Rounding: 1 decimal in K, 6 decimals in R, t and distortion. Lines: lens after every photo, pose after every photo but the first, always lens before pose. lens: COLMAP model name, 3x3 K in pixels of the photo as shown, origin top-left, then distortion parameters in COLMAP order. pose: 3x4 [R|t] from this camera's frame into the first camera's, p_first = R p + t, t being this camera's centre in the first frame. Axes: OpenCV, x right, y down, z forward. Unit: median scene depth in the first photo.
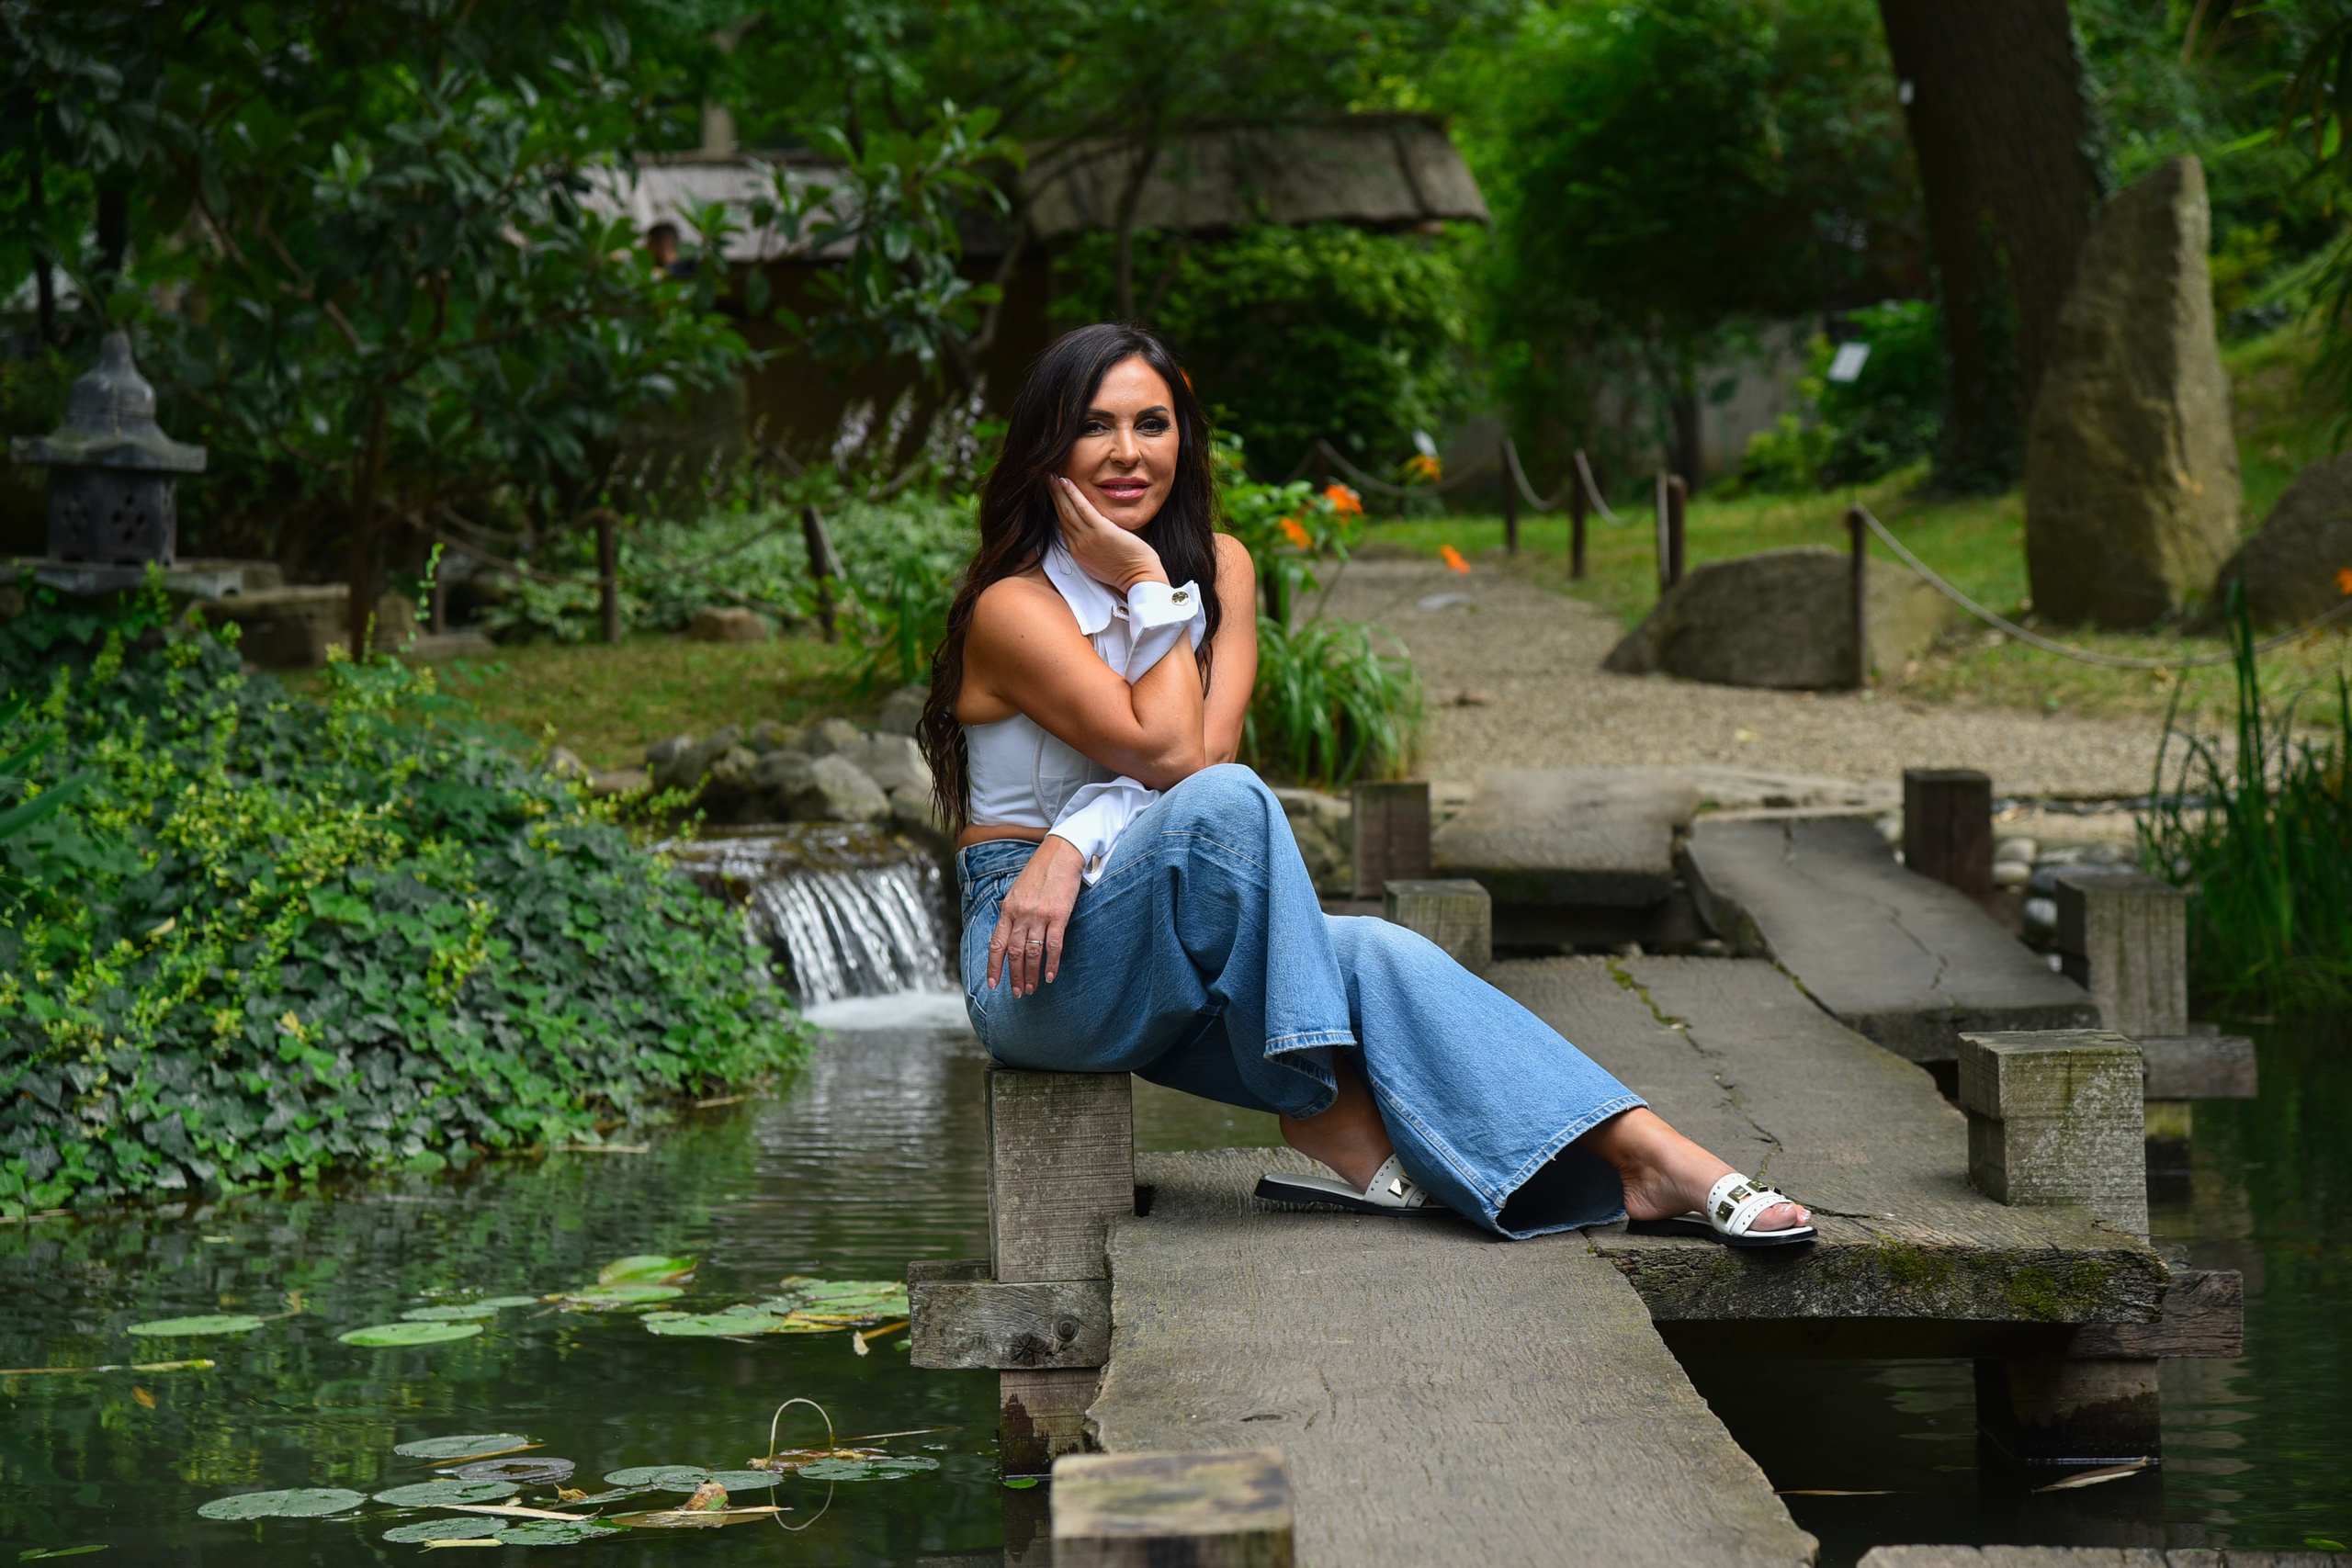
lens RADIAL K [[6017.7, 0, 1176.0], [0, 6017.7, 784.0], [0, 0, 1]] dist [0.803489, -0.090207]
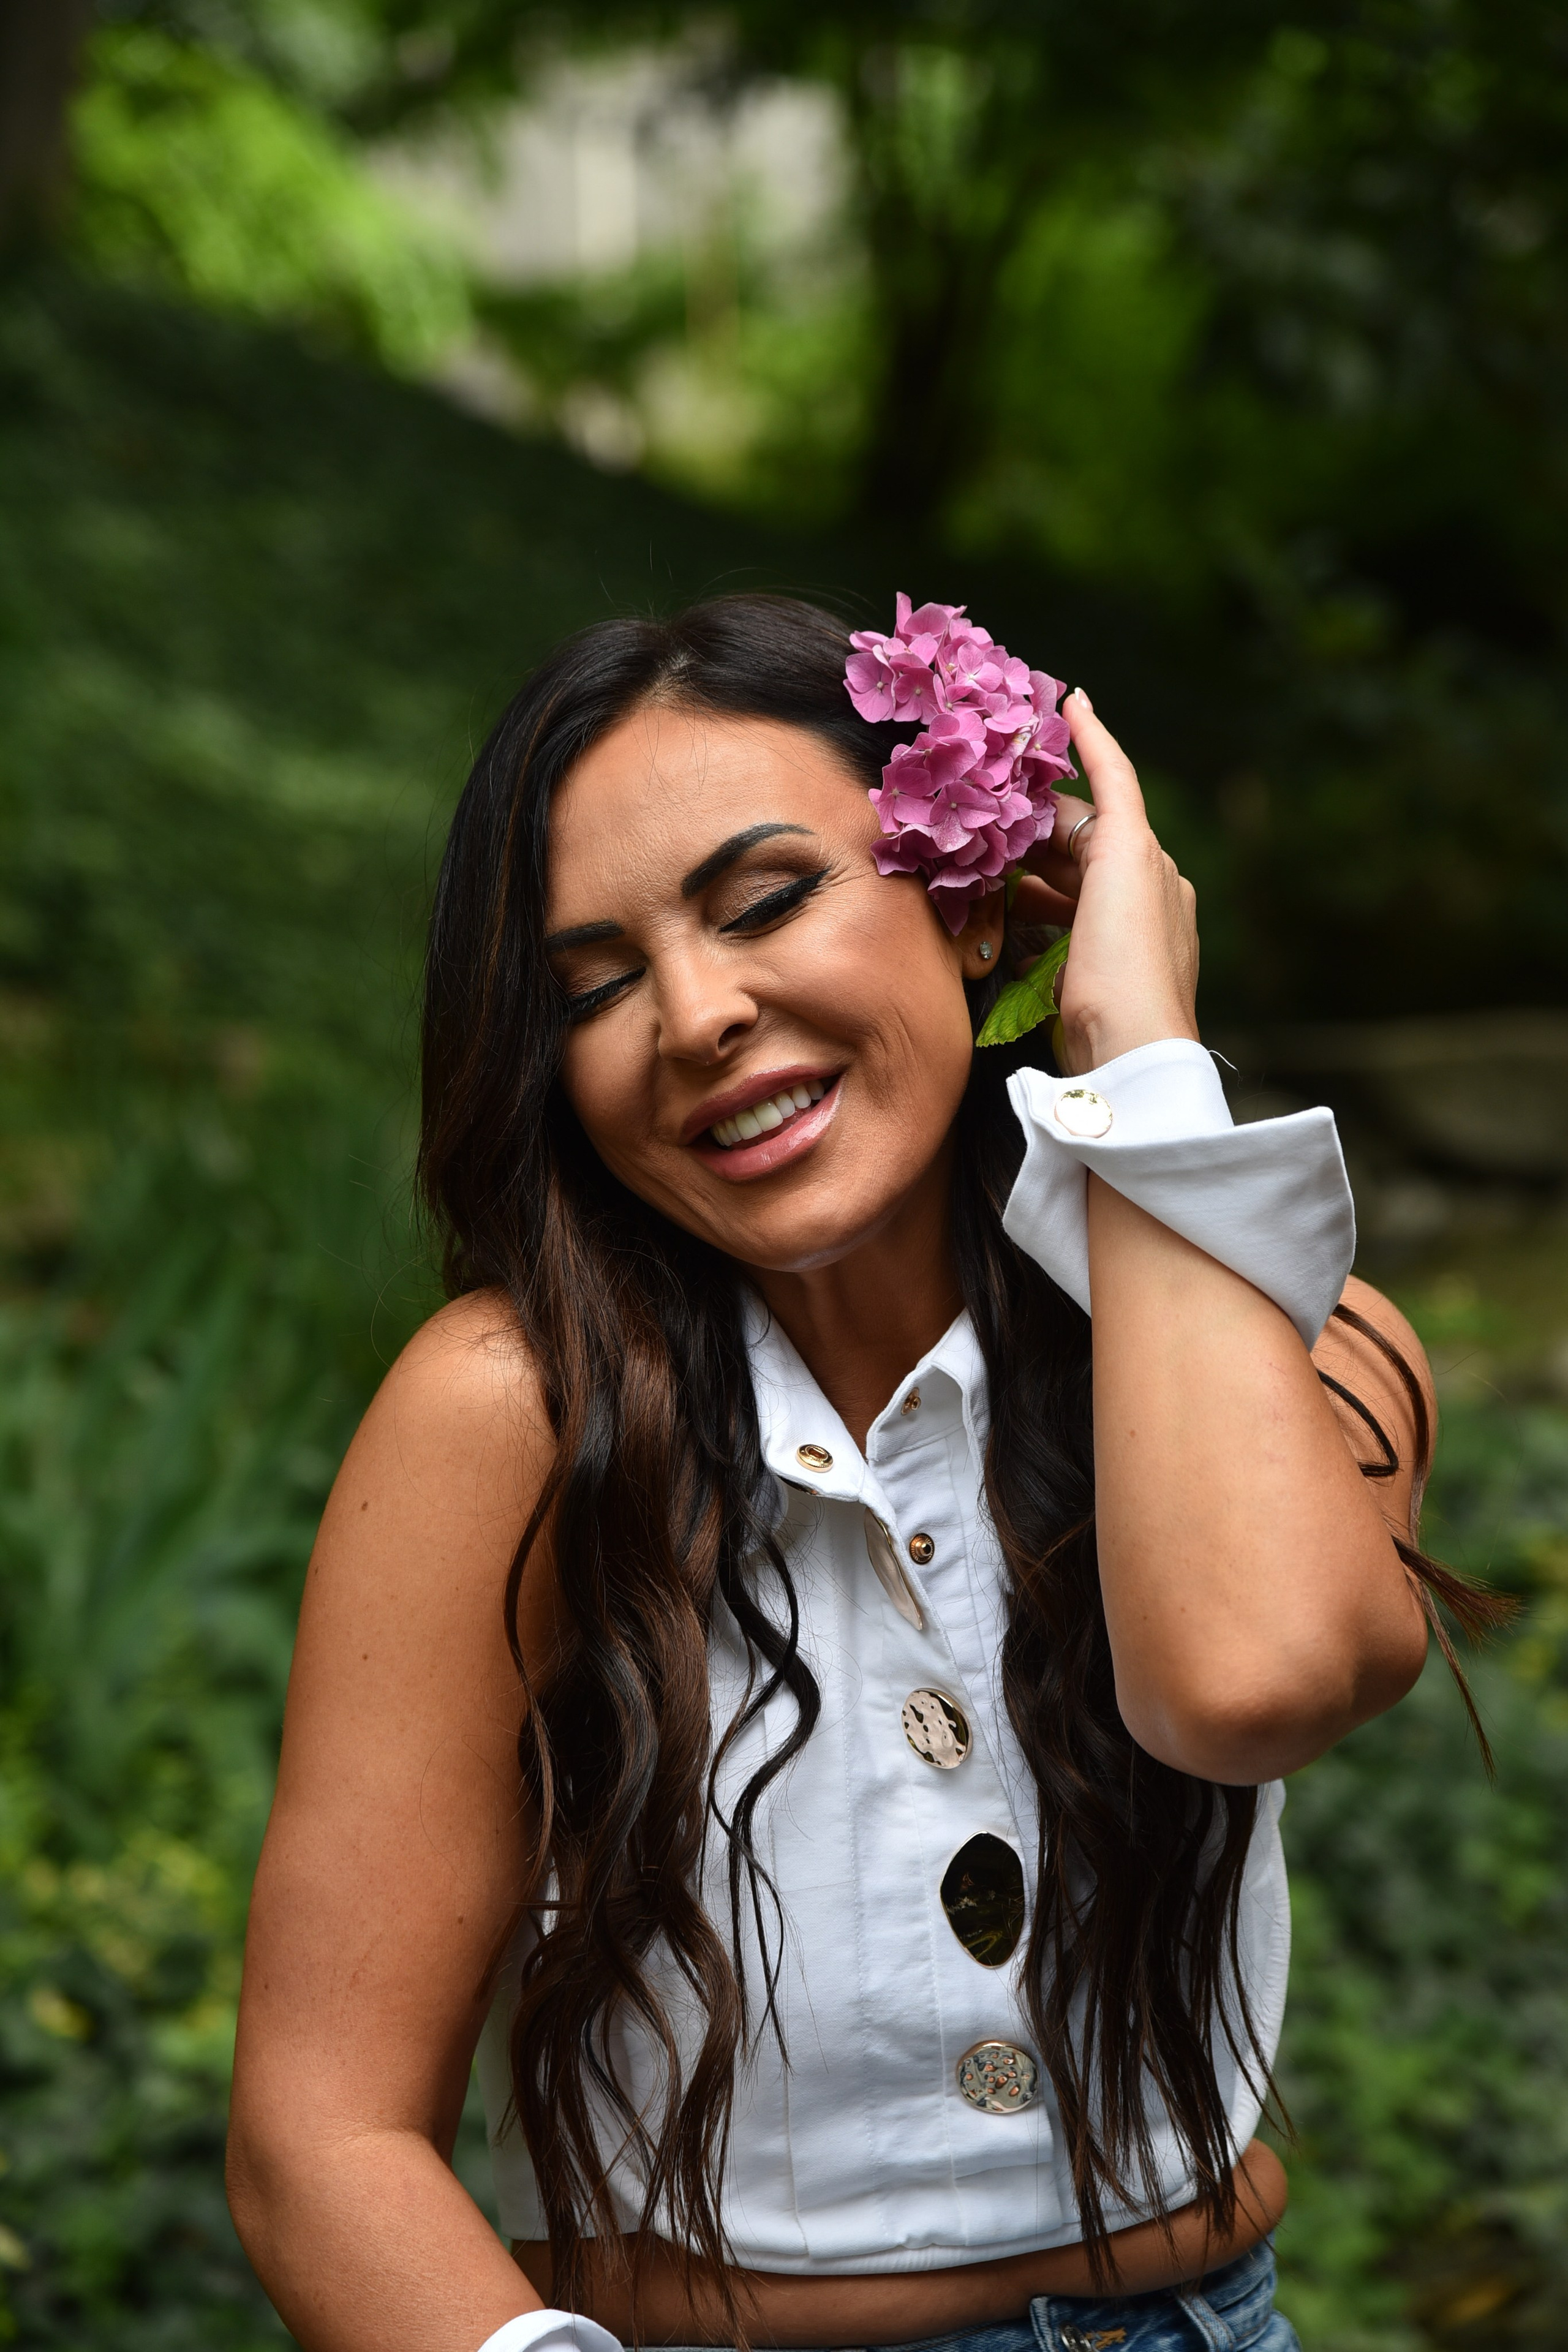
lens RADIAL K [[7409.1, 0, 784.0], [0, 7409.1, 1176.0], [0, 0, 1]] dist [0.879680, 0.159169]
pose [[0.932279, 0.011576, -0.361556, 0.063002], [-0.013564, 0.999904, -0.002960, -0.026269], [0.361487, 0.007663, 0.932346, 0.356412]]
